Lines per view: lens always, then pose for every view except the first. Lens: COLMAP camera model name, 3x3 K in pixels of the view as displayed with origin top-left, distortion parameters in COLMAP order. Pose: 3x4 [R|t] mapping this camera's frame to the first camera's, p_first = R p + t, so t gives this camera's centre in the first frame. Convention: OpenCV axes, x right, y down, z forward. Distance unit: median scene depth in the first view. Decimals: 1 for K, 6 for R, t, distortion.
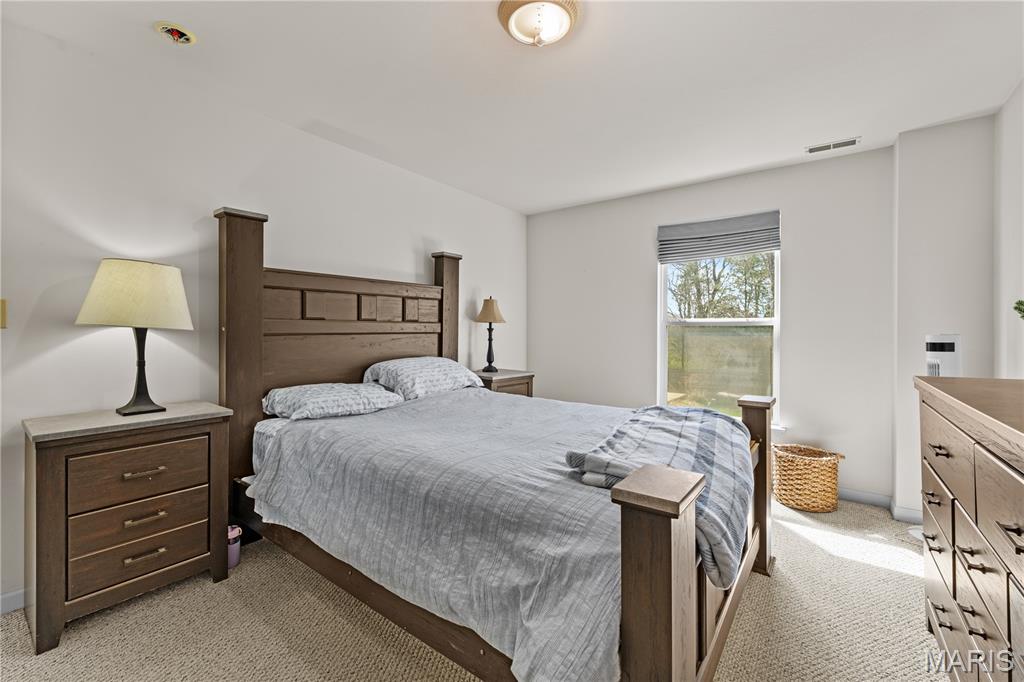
lens RADIAL K [[422.6, 0, 514.7], [0, 422.6, 331.8], [0, 0, 1]] dist [0.000042, 0.000007]
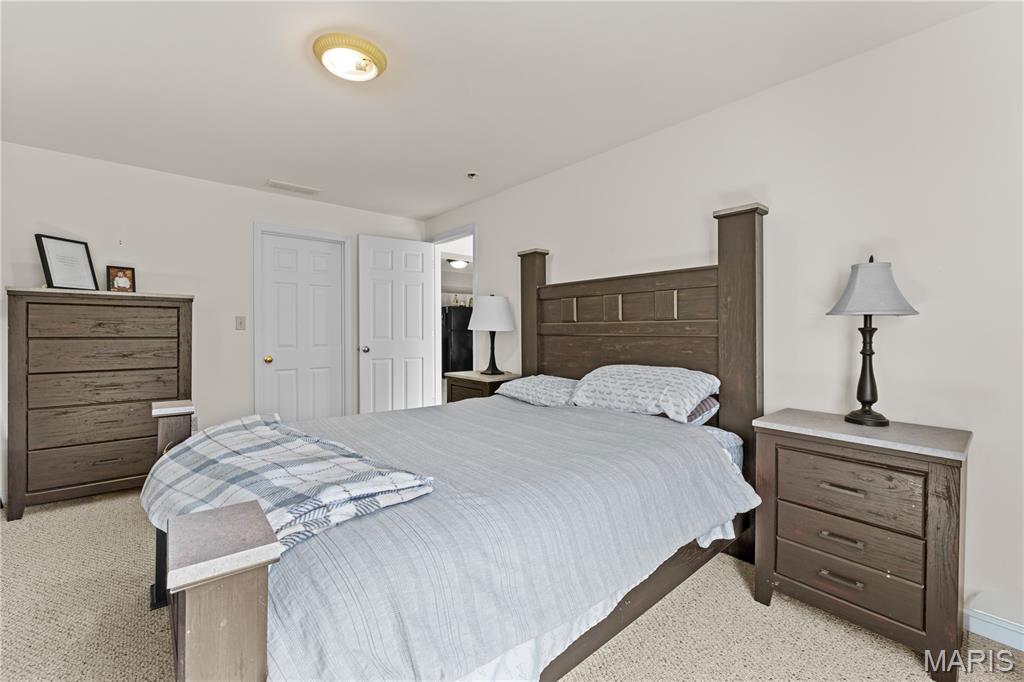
lens RADIAL K [[422.6, 0, 514.7], [0, 422.6, 331.8], [0, 0, 1]] dist [0.000042, 0.000007]
pose [[-0.217280, -0.001012, -0.976109, 0.575245], [-0.003232, 0.999995, -0.000317, -0.003198], [0.976104, 0.003085, -0.217282, 0.881957]]
